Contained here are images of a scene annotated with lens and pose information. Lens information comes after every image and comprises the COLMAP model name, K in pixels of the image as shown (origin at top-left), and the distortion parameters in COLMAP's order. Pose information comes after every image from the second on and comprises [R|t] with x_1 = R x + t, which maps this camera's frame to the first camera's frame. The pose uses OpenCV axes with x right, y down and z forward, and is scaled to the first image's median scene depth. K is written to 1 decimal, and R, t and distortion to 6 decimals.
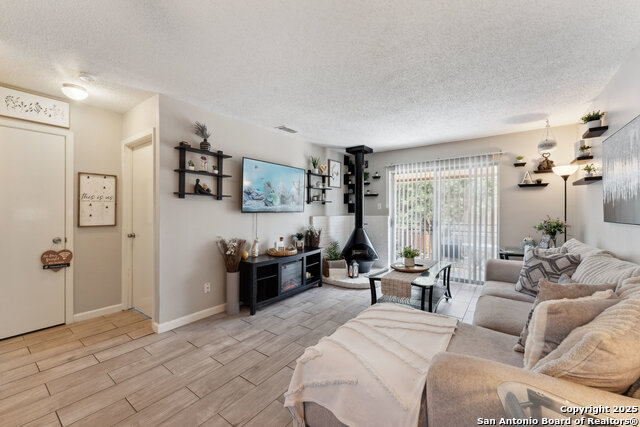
lens RADIAL K [[258.5, 0, 321.3], [0, 258.5, 207.1], [0, 0, 1]] dist [0.002189, 0.000194]
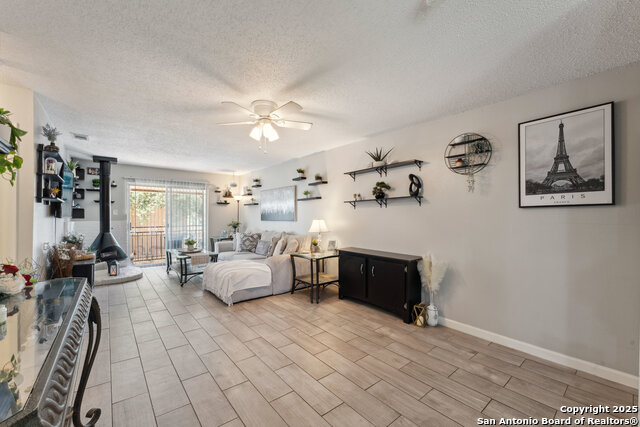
lens RADIAL K [[257.3, 0, 319.6], [0, 257.3, 214.8], [0, 0, 1]] dist [0.007865, 0.000047]
pose [[0.248142, 0.010110, 0.968671, -0.870075], [-0.014921, 0.999867, -0.006613, 0.001825], [-0.968609, -0.012812, 0.248260, -0.164952]]
